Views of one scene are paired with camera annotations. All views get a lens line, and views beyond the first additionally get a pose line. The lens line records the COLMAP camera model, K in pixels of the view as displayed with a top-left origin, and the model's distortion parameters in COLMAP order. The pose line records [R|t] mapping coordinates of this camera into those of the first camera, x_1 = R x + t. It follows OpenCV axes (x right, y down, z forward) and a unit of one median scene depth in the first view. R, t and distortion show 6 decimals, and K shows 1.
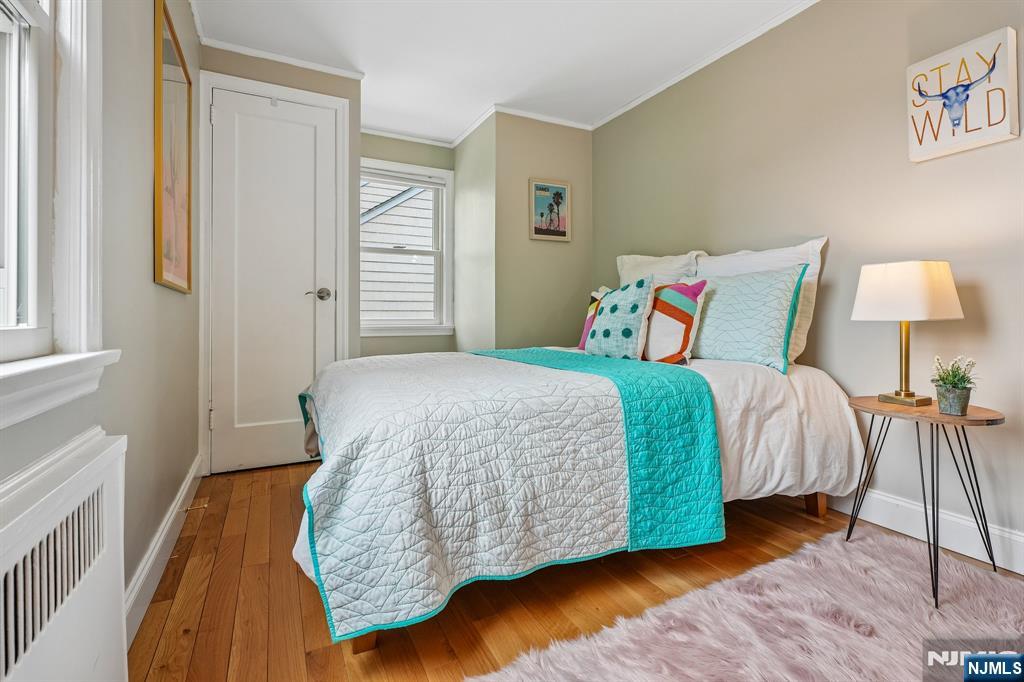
lens RADIAL K [[467.1, 0, 512.3], [0, 467.1, 317.1], [0, 0, 1]] dist [-0.001923, 0.000121]
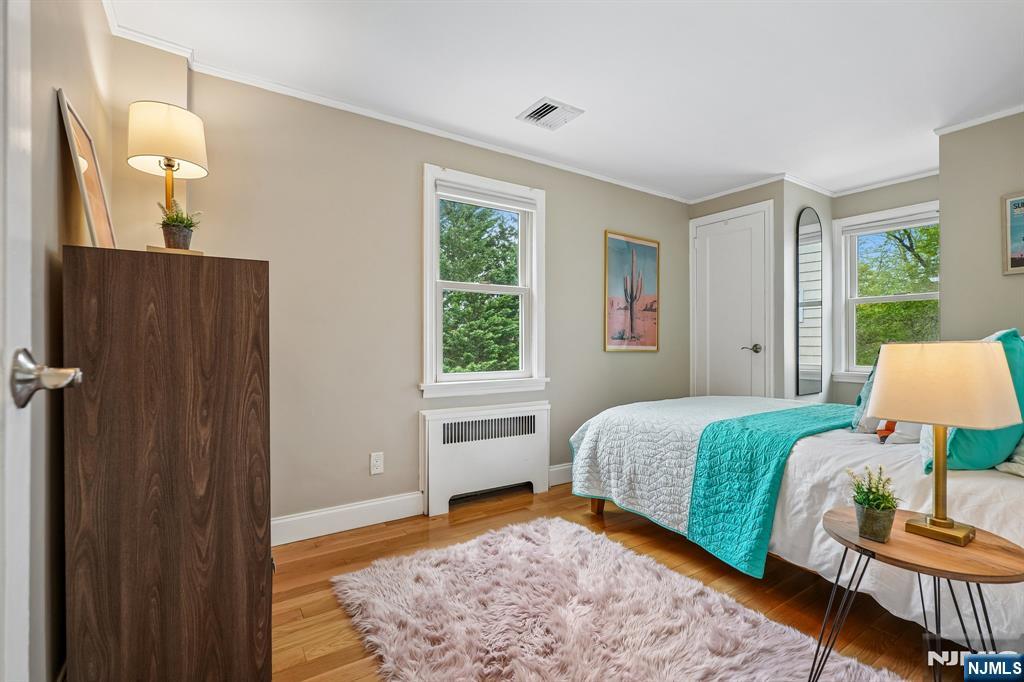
lens RADIAL K [[460.7, 0, 511.0], [0, 460.7, 330.9], [0, 0, 1]] dist [-0.000433, 0.001173]
pose [[0.104596, -0.024127, -0.994222, 1.654385], [-0.002641, 0.999695, -0.024538, -0.127055], [0.994511, 0.005193, 0.104500, 0.272664]]
